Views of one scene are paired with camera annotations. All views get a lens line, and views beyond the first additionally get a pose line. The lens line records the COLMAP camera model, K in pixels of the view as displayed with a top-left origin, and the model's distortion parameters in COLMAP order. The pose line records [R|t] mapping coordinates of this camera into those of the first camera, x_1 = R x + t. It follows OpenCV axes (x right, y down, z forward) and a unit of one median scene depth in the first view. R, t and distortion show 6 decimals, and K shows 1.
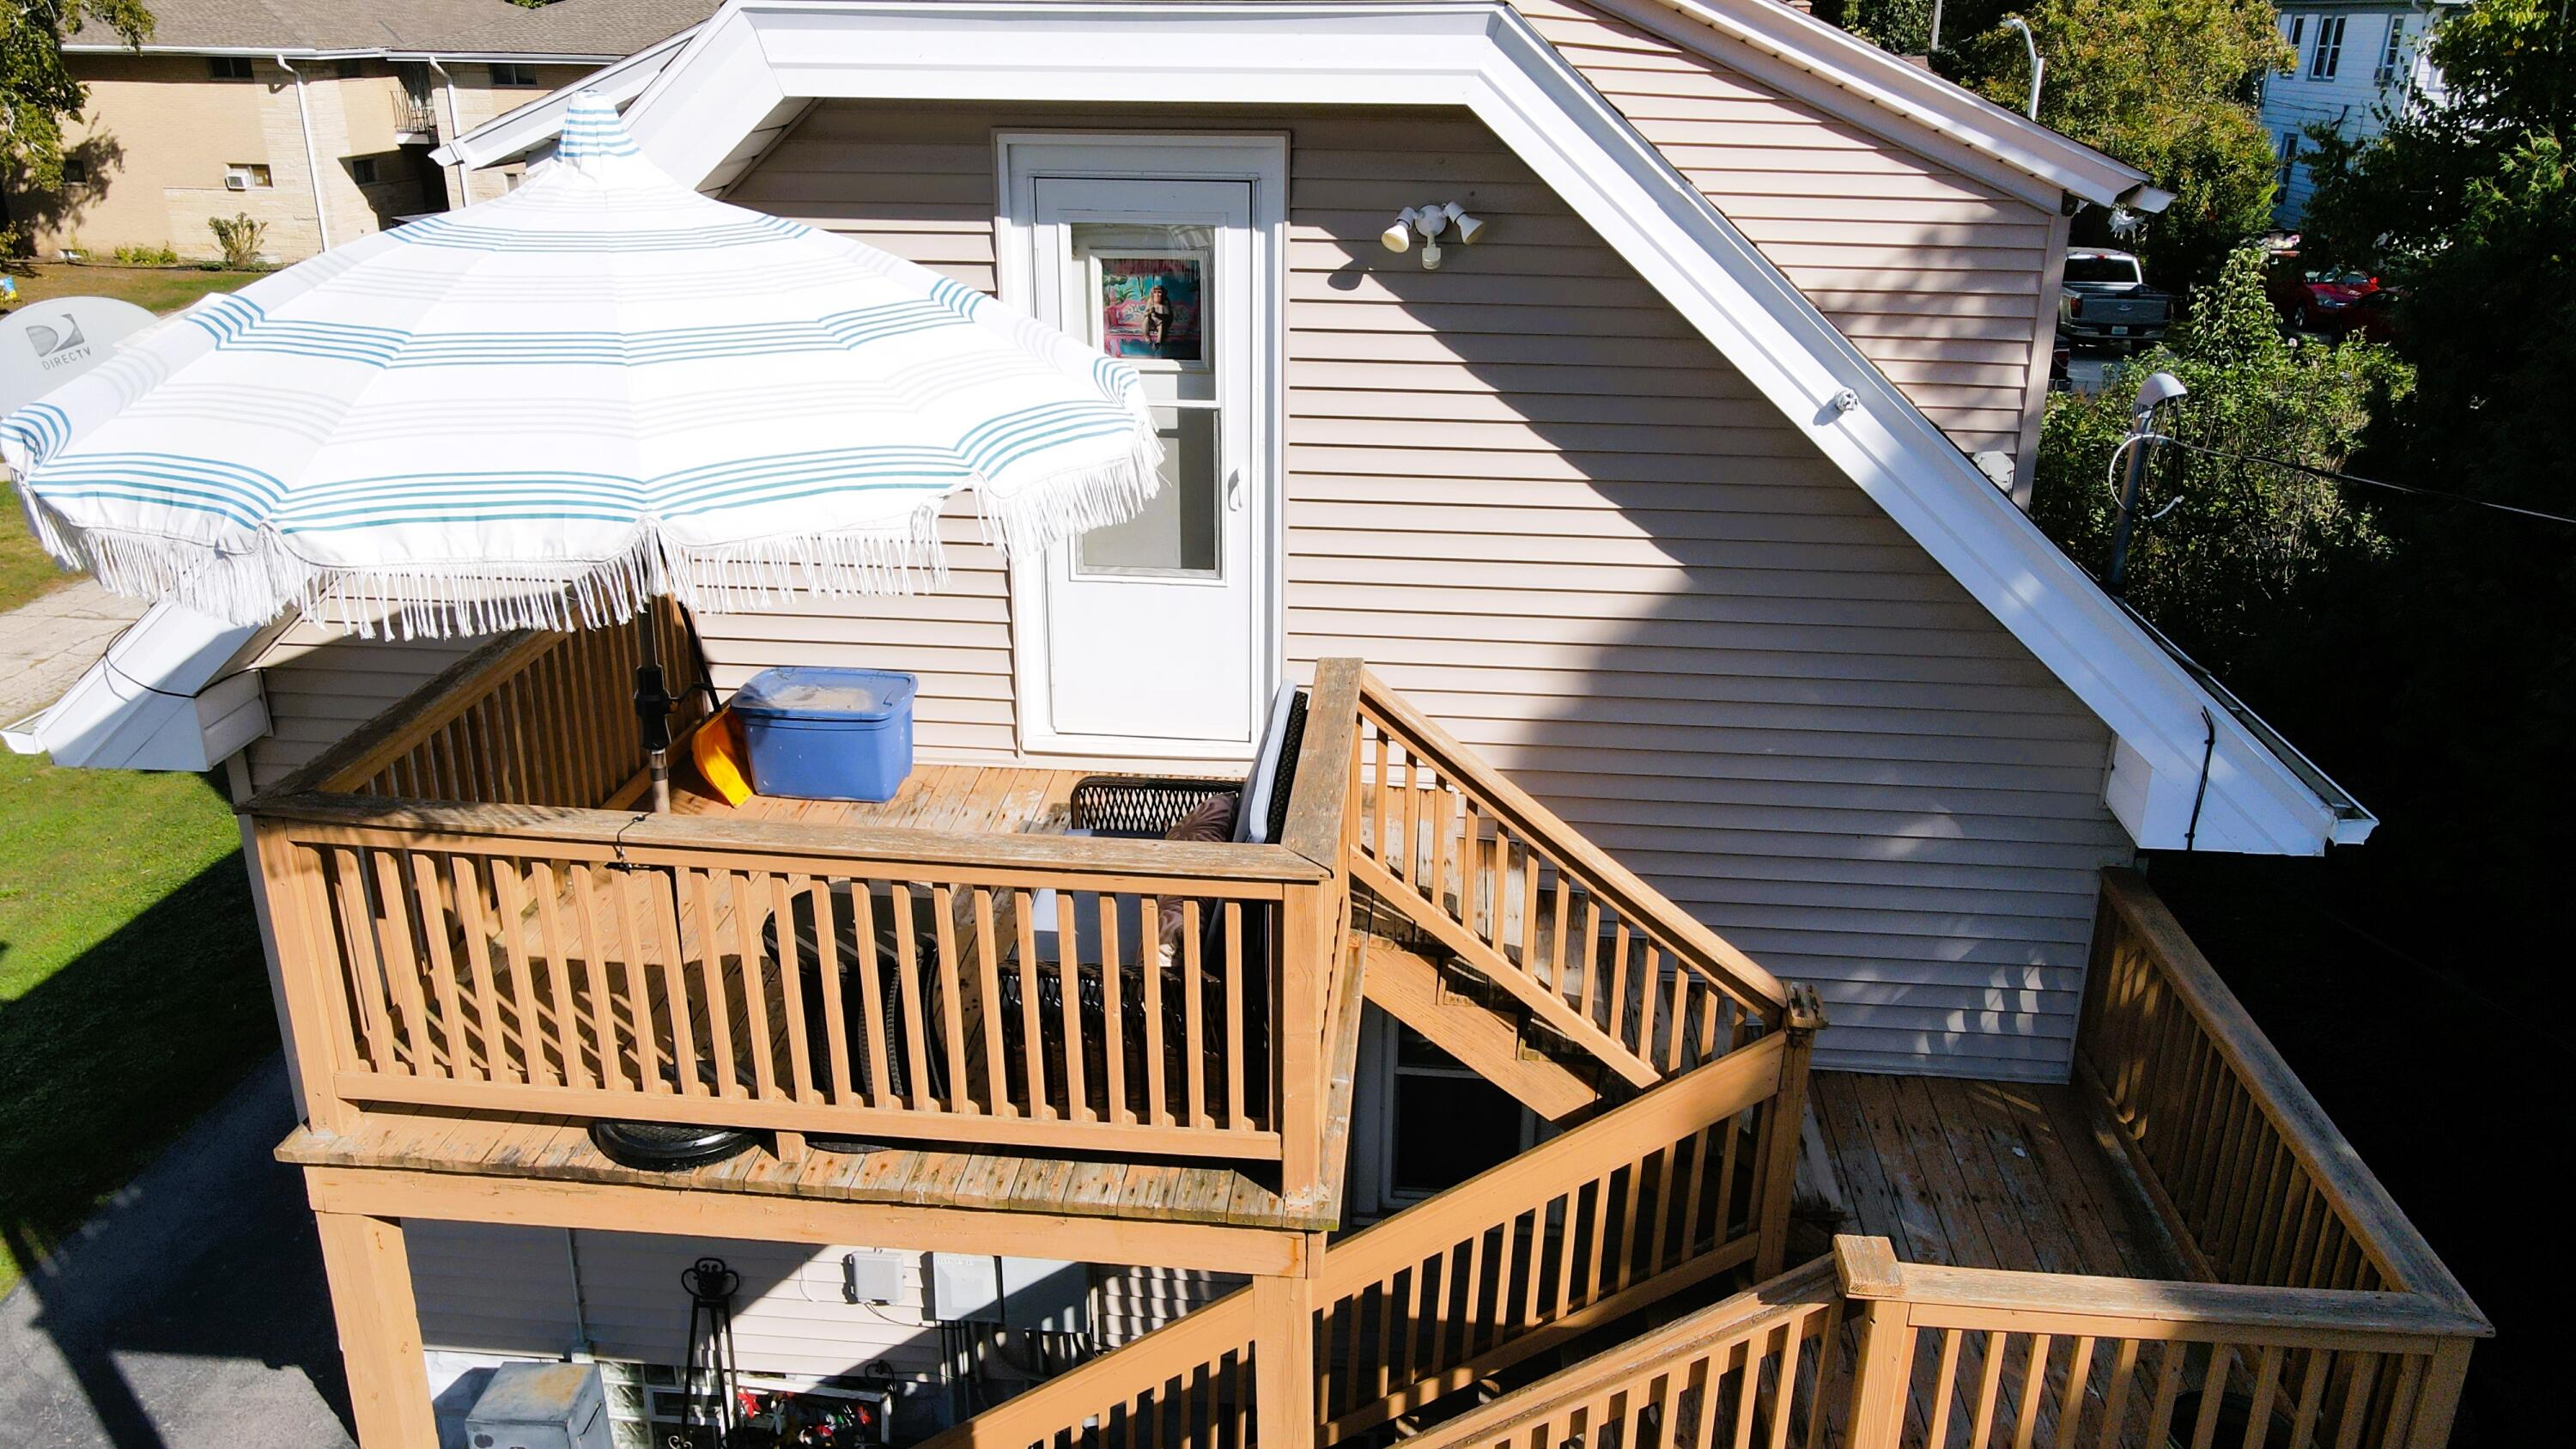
lens RADIAL K [[1888.2, 0, 1281.8], [0, 1888.2, 722.9], [0, 0, 1]] dist [0.003027, 0.007311]
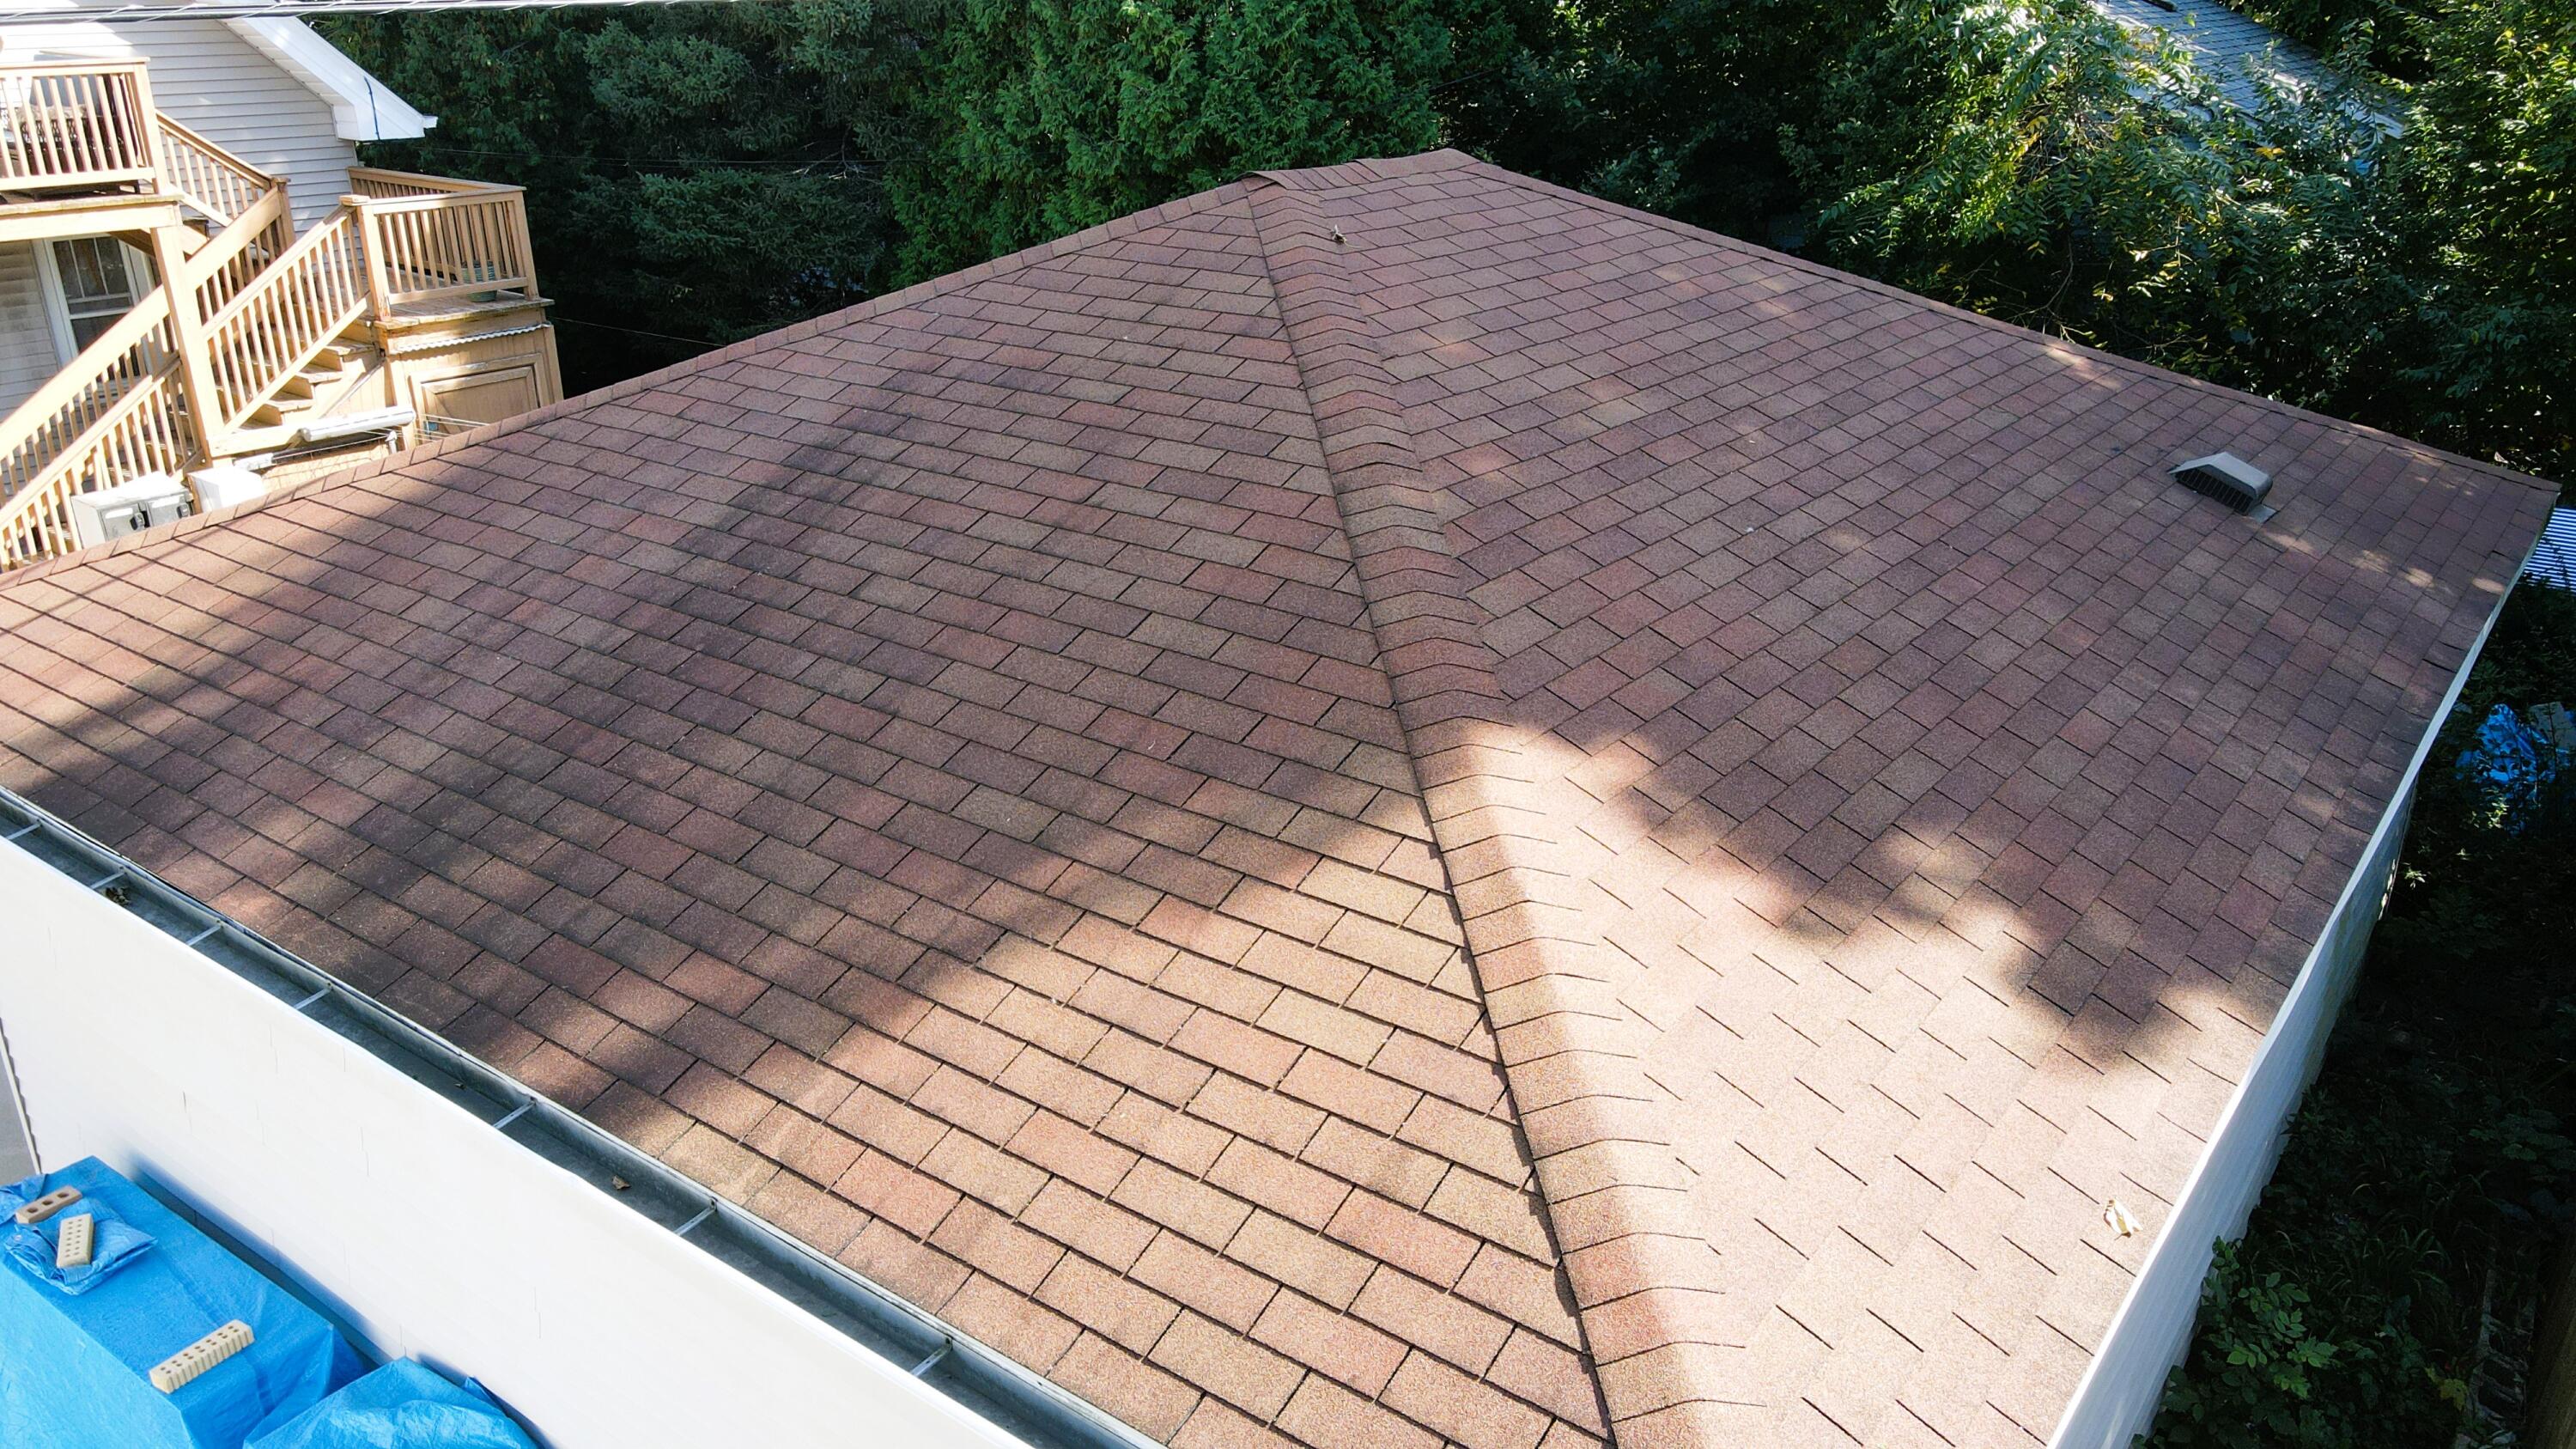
lens RADIAL K [[1888.2, 0, 1288.2], [0, 1888.2, 731.5], [0, 0, 1]] dist [0.003027, 0.007311]
pose [[0.516483, -0.326532, 0.791595, -1.236506], [0.313633, 0.932336, 0.179955, 0.774059], [-0.796794, 0.155326, 0.583946, -1.432382]]
